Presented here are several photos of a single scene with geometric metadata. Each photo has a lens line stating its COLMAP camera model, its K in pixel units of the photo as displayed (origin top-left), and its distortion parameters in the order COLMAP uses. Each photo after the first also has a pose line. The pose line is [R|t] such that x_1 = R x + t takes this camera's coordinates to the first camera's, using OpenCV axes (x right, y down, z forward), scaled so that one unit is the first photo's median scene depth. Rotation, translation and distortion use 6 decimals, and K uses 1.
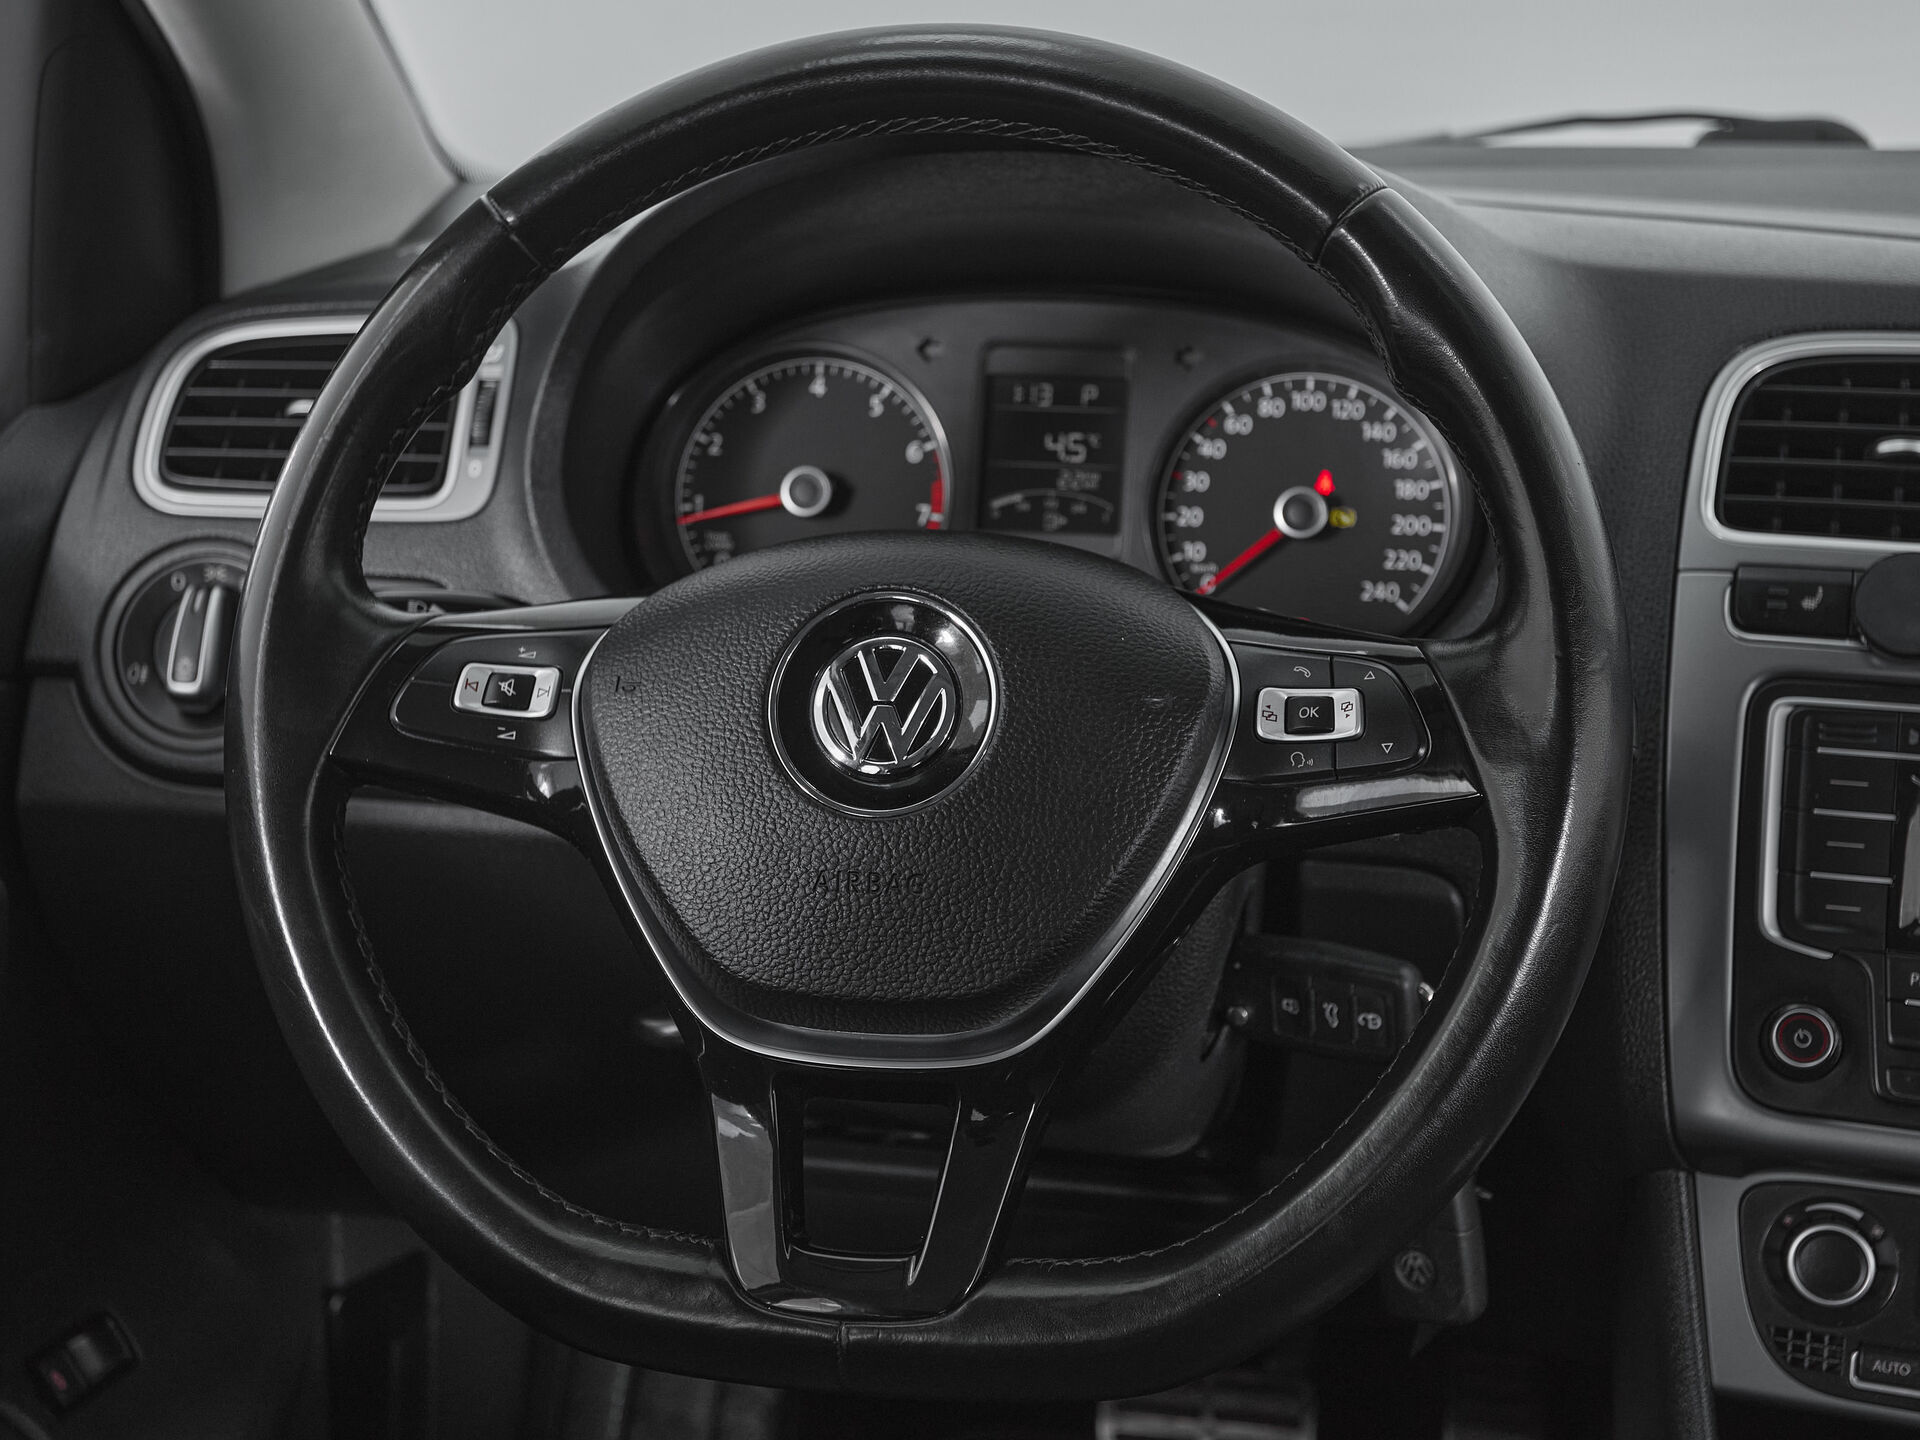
lens RADIAL K [[2186.3, 0, 1090.0], [0, 2186.3, 728.1], [0, 0, 1]] dist [0.010593, 0.010017]
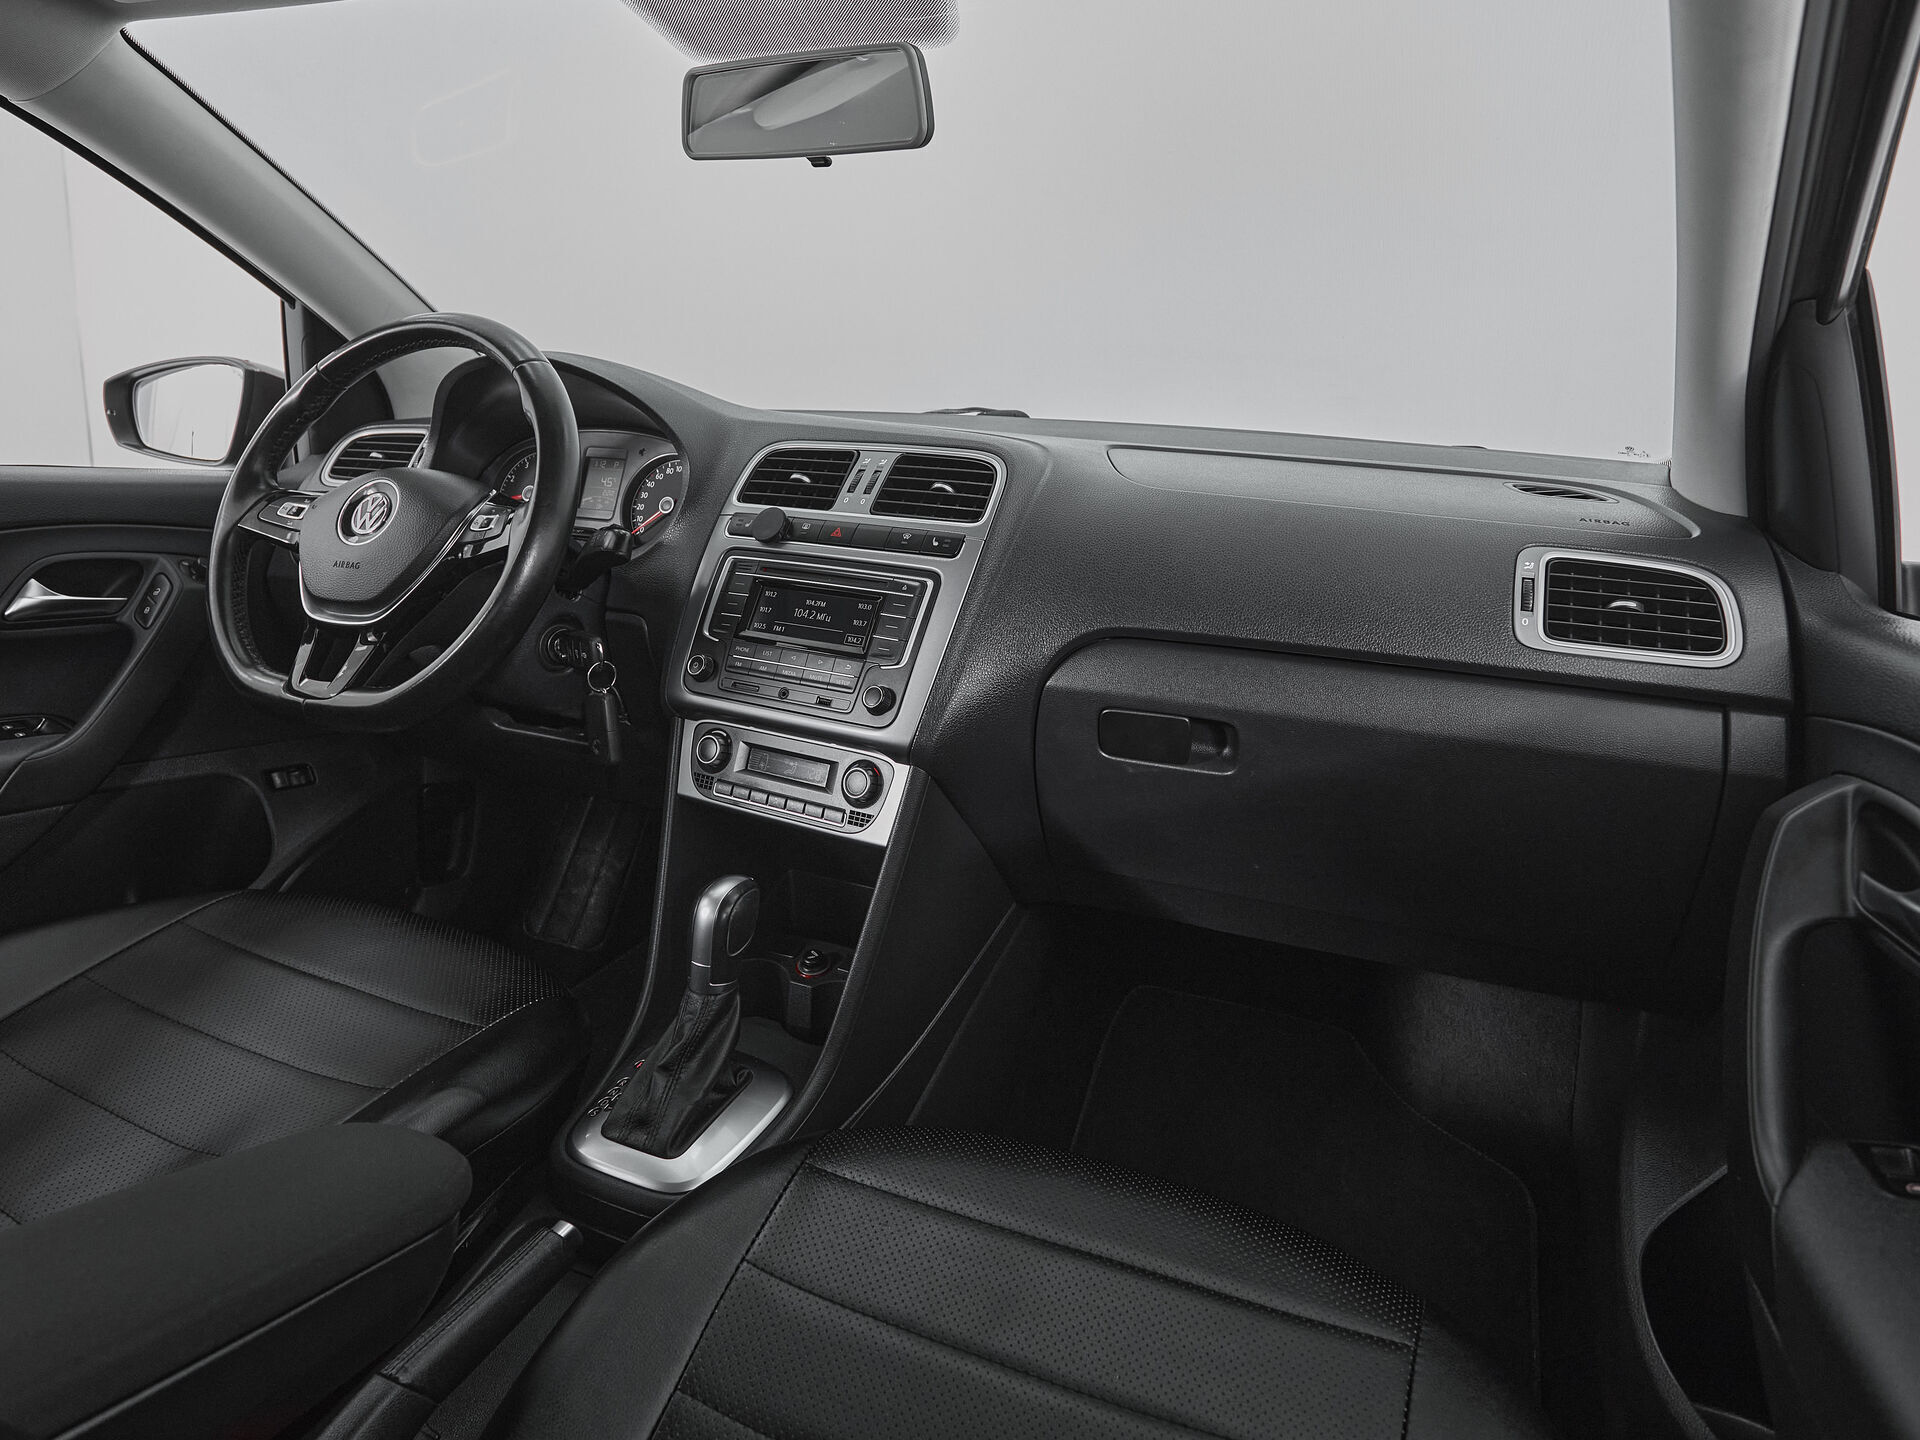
lens RADIAL K [[927.8, 0, 983.8], [0, 927.8, 636.6], [0, 0, 1]] dist [0.000812, 0.000194]
pose [[0.984781, 0.080005, -0.154290, 0.828446], [-0.095293, 0.990965, -0.094377, 0.172512], [0.145345, 0.107643, 0.983508, -0.137992]]
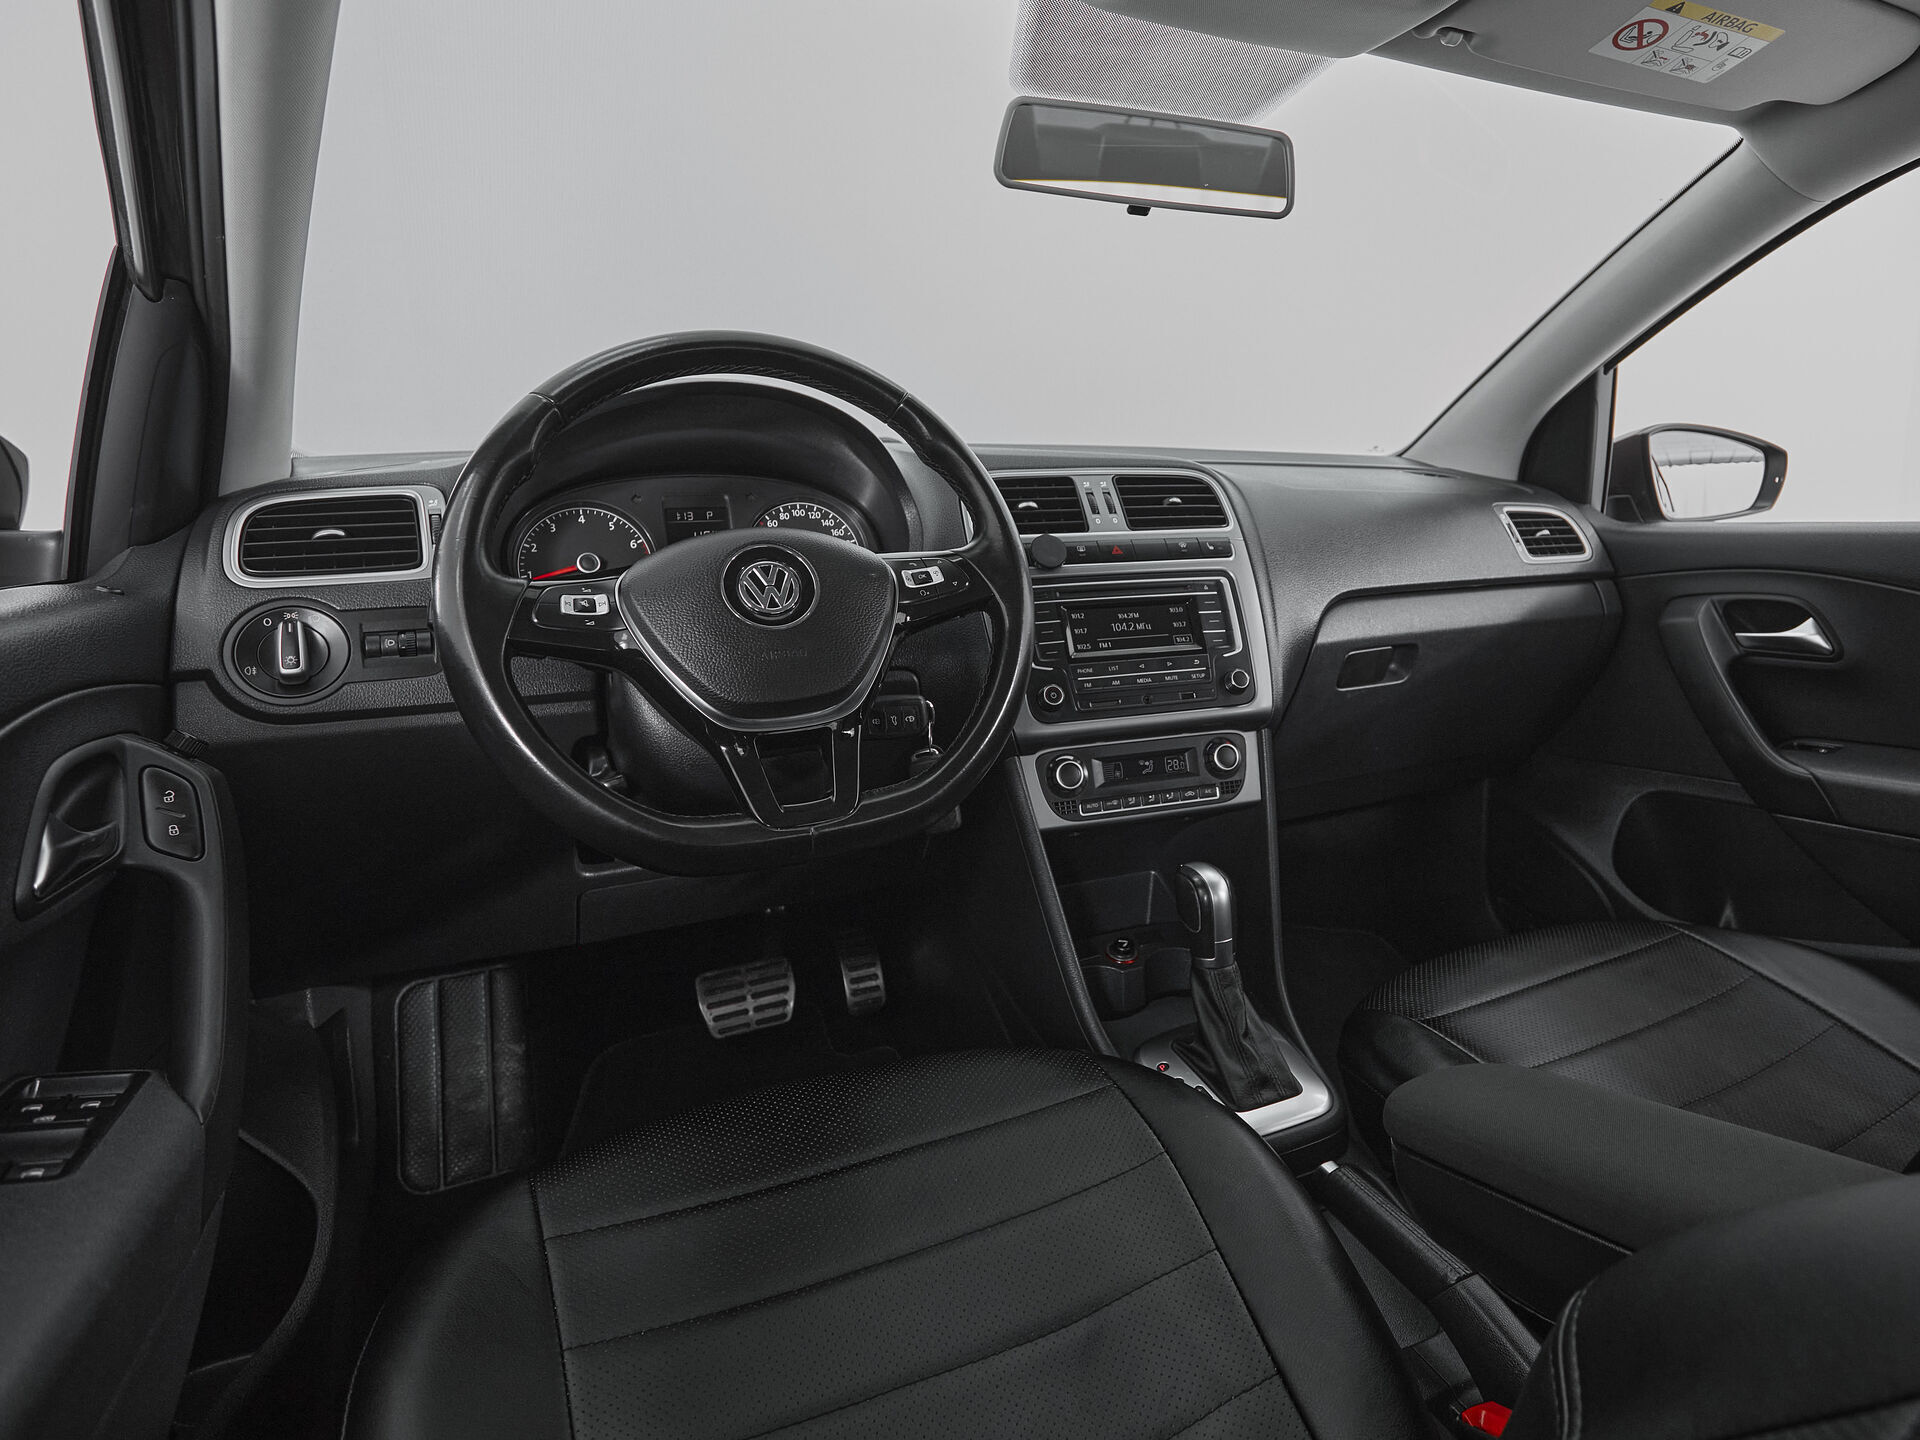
lens RADIAL K [[951.9, 0, 959.3], [0, 951.9, 682.6], [0, 0, 1]] dist [-0.001463, 0.000042]
pose [[0.844947, -0.123536, 0.520387, -0.405721], [0.174198, 0.983472, -0.049376, 0.155586], [-0.505686, 0.132370, 0.852502, -0.010796]]
